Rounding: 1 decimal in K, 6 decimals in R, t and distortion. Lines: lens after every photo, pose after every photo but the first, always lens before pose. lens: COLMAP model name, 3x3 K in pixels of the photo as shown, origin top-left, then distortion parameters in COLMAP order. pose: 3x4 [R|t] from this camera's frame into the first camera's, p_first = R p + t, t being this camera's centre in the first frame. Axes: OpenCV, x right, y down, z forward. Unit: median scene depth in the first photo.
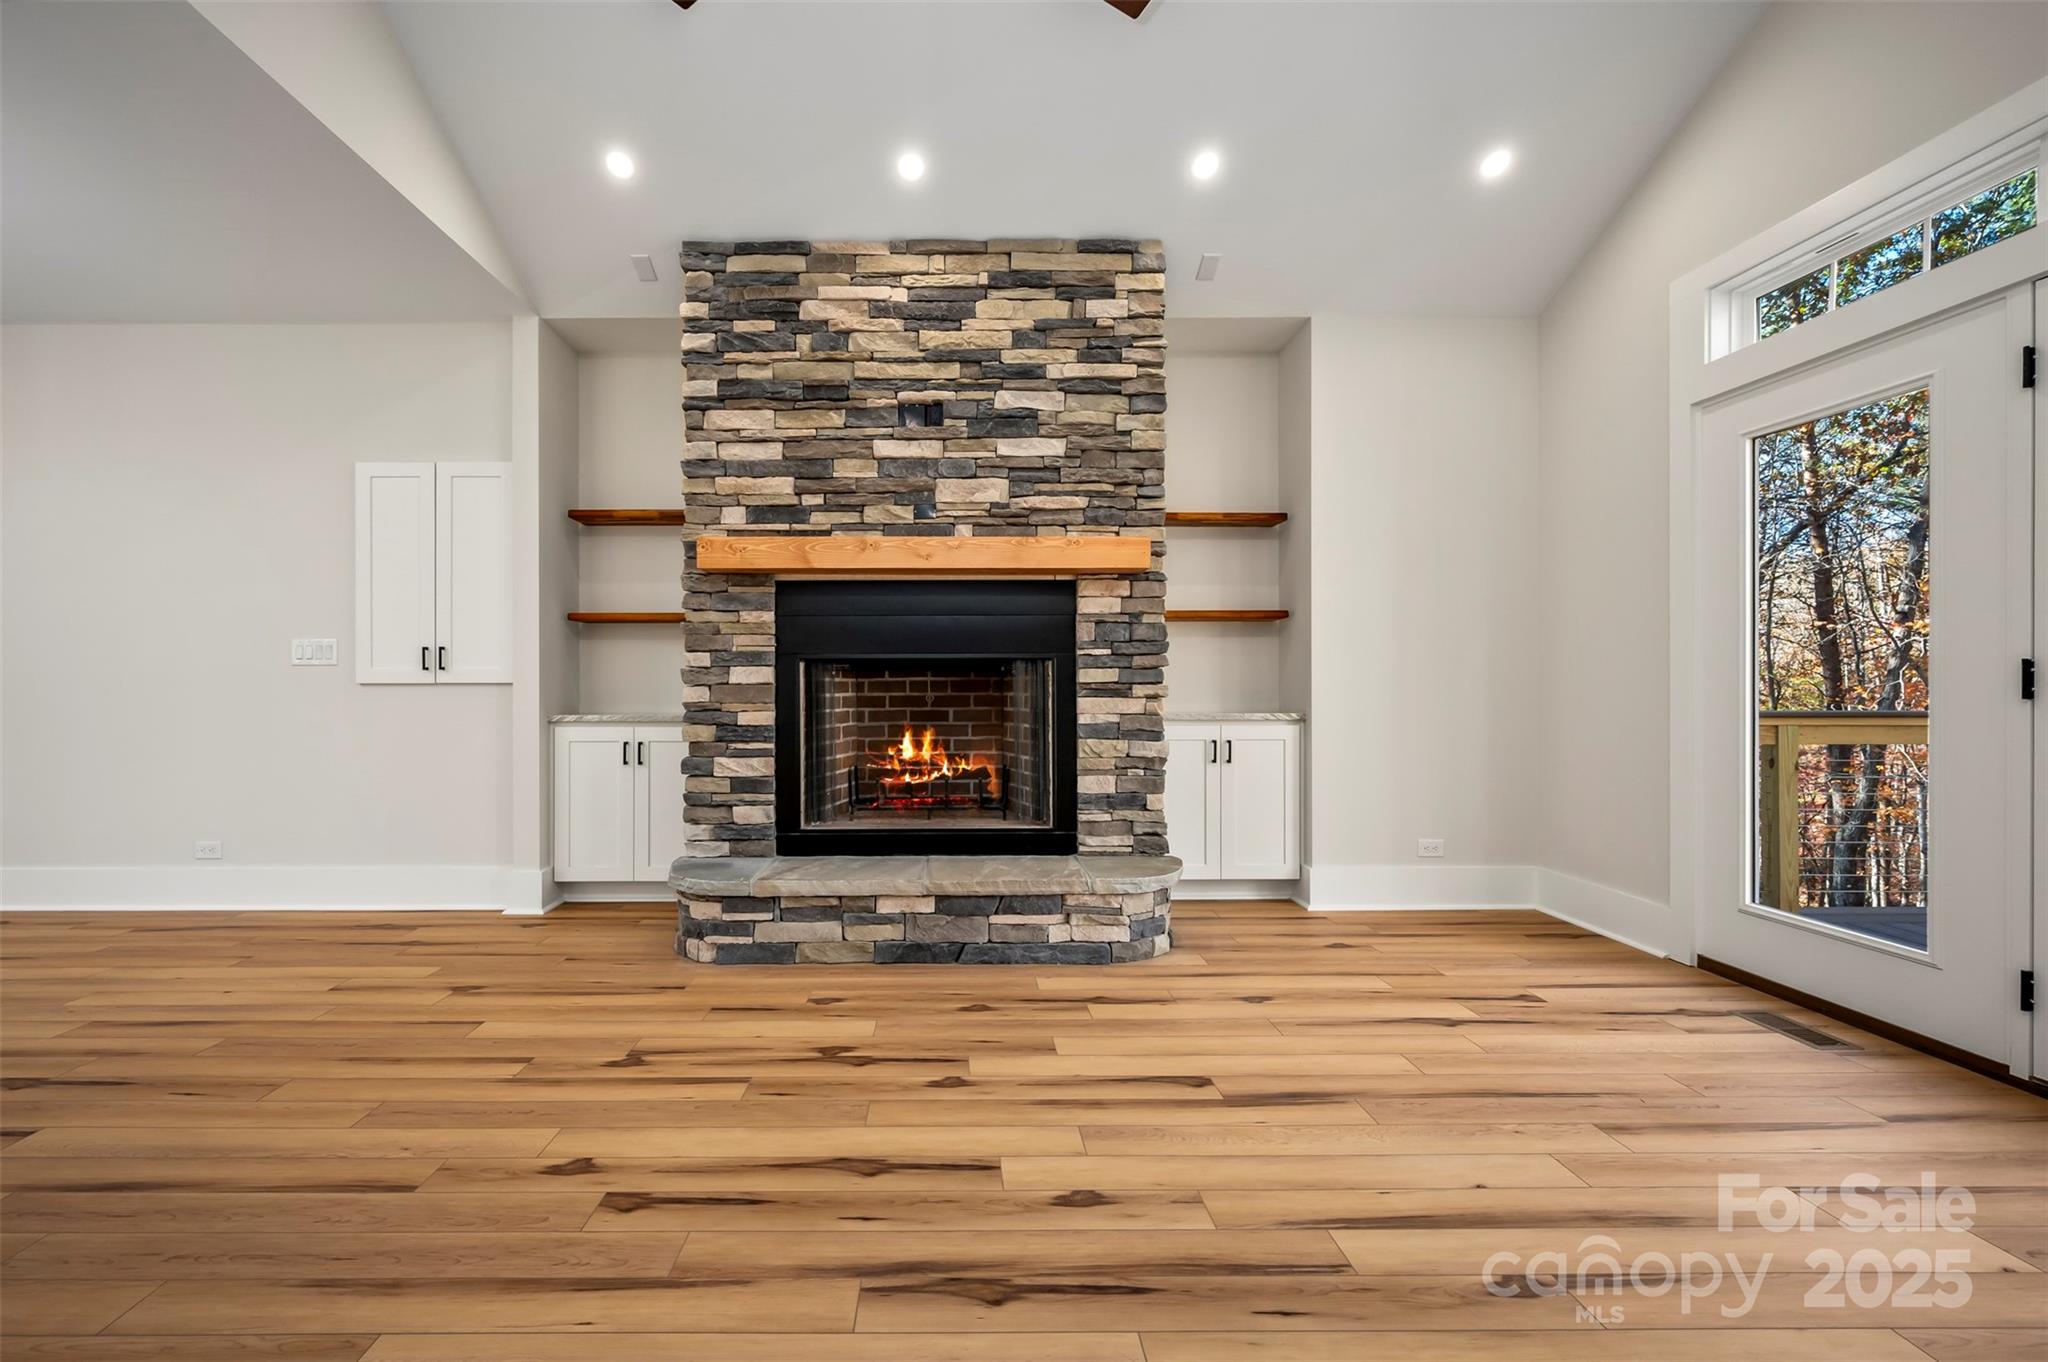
lens RADIAL K [[841.3, 0, 1017.7], [0, 841.3, 686.5], [0, 0, 1]] dist [-0.001068, -0.000329]
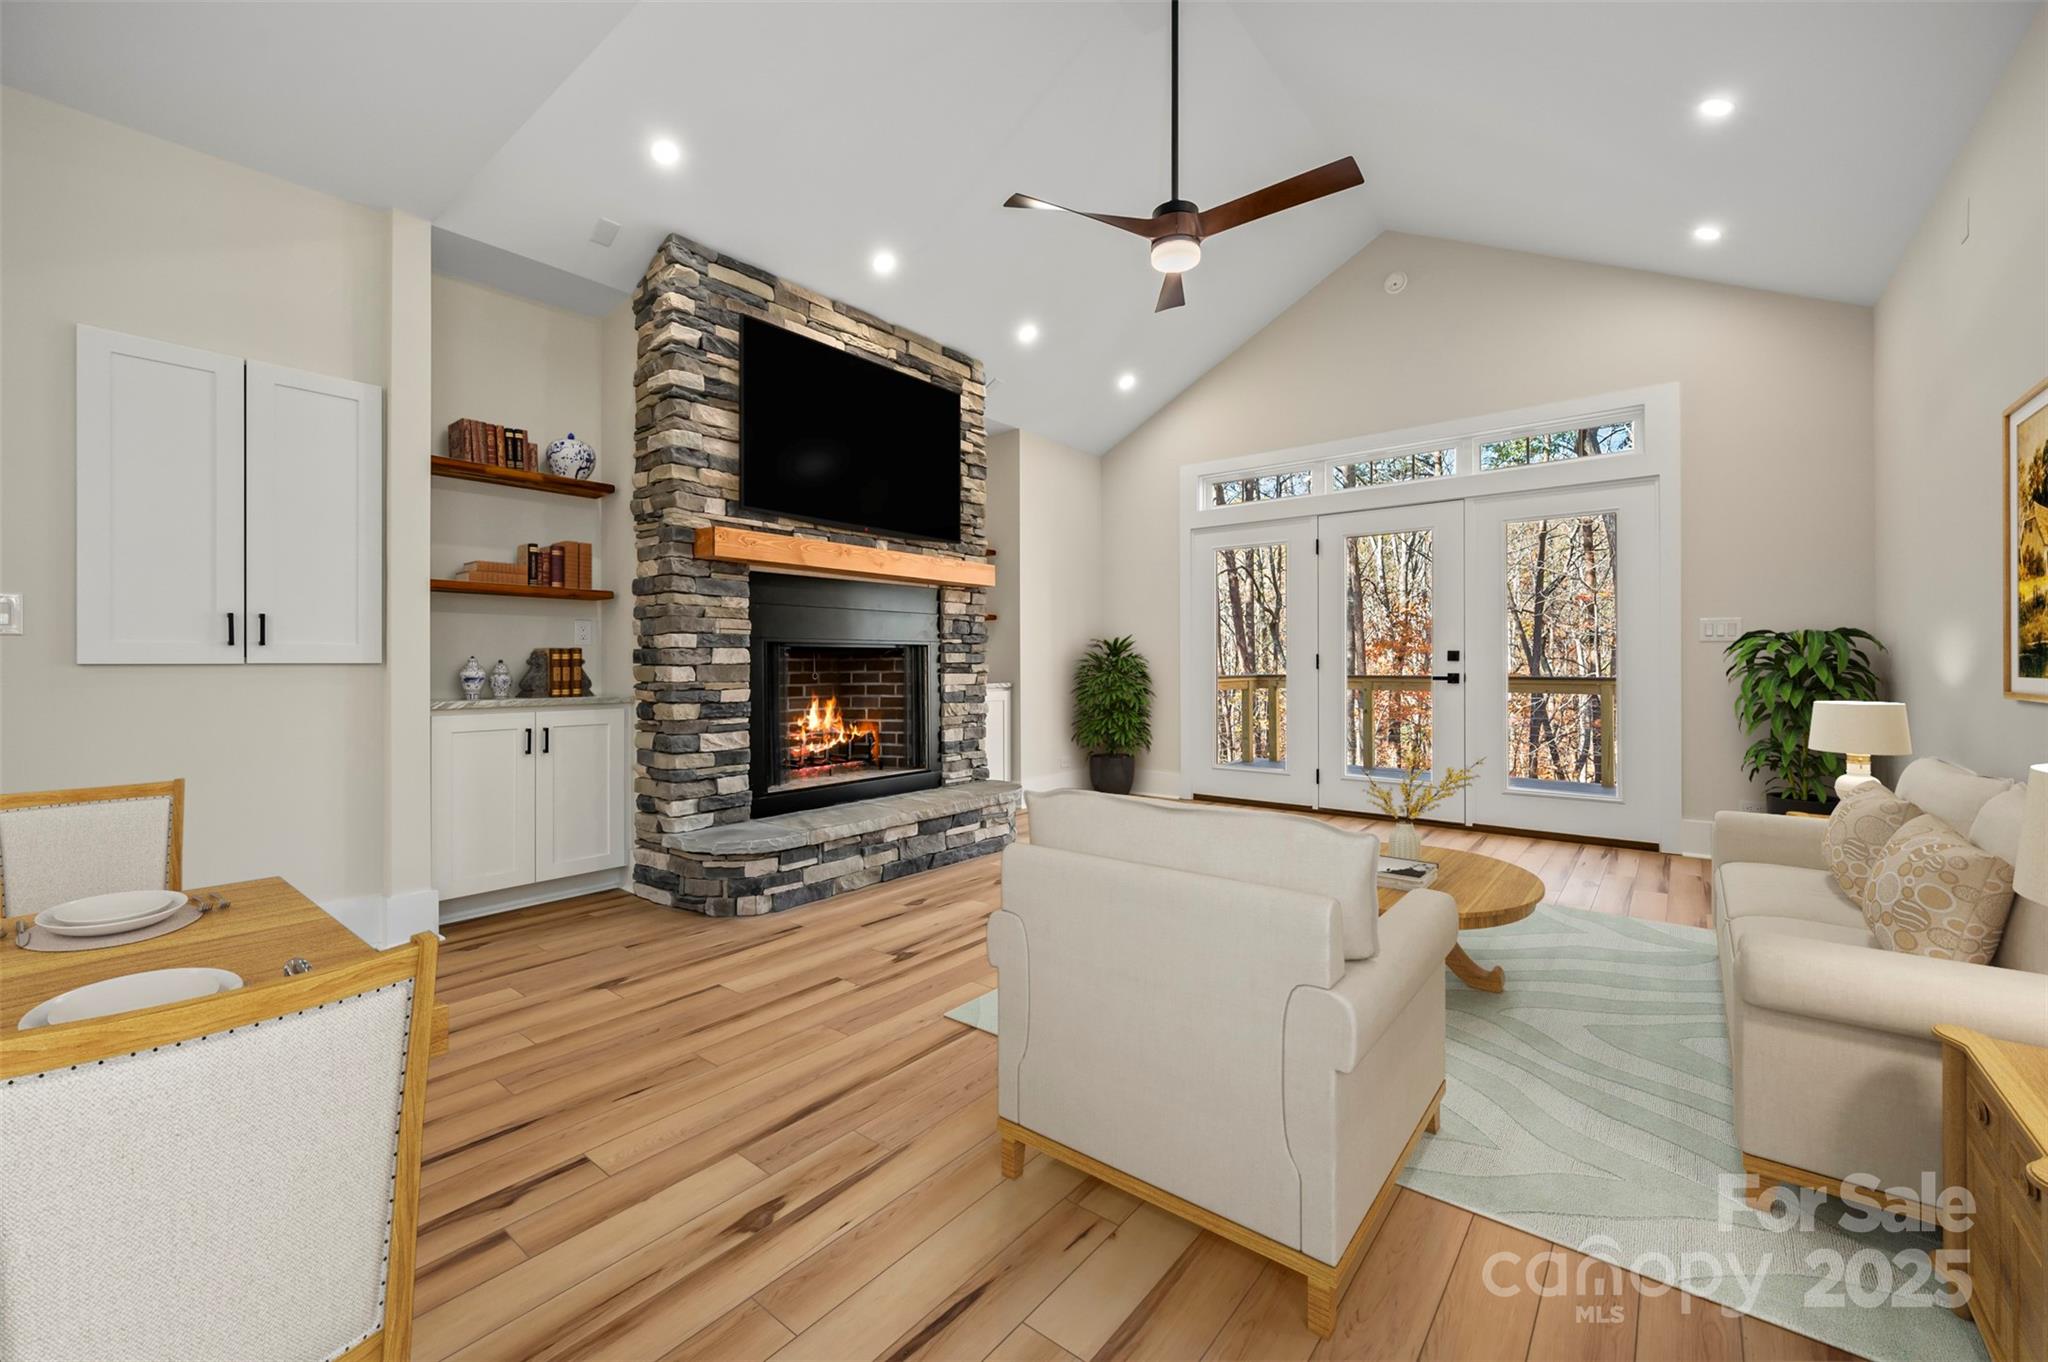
lens RADIAL K [[806.6, 0, 1022.8], [0, 806.6, 666.5], [0, 0, 1]] dist [0.001464, 0.000405]
pose [[0.637566, -0.003139, 0.770390, -0.879391], [0.007216, 0.999972, -0.001898, 0.004761], [-0.770362, 0.006769, 0.637571, 0.047303]]
